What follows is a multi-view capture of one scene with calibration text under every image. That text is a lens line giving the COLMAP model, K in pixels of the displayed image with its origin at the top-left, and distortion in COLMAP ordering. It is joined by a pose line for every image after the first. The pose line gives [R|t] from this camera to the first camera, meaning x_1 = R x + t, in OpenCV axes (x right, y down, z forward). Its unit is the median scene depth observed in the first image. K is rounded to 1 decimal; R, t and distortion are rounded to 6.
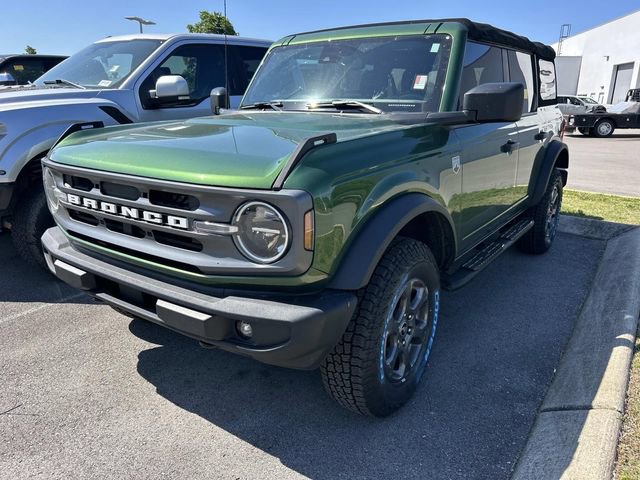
lens RADIAL K [[525.2, 0, 320.0], [0, 525.2, 240.0], [0, 0, 1]] dist [-0.004165, 0.000049]
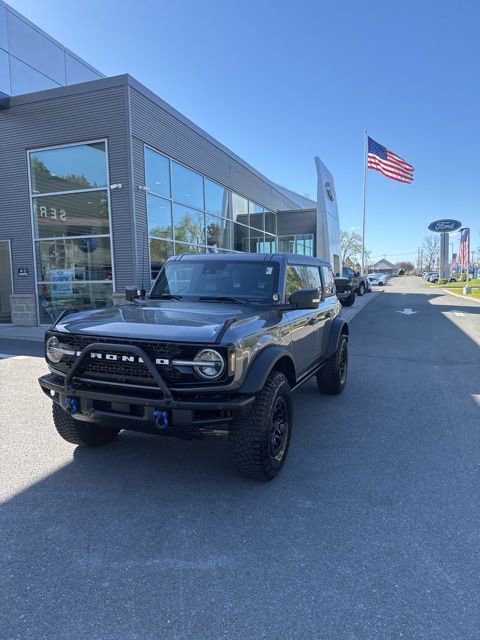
lens RADIAL K [[488.5, 0, 240.0], [0, 488.5, 320.0], [0, 0, 1]] dist [0.011192, 0.002372]
pose [[0.975918, -0.018459, 0.217355, -0.218227], [0.059396, 0.981251, -0.183353, 0.092942], [-0.209895, 0.191848, 0.958717, -0.457429]]
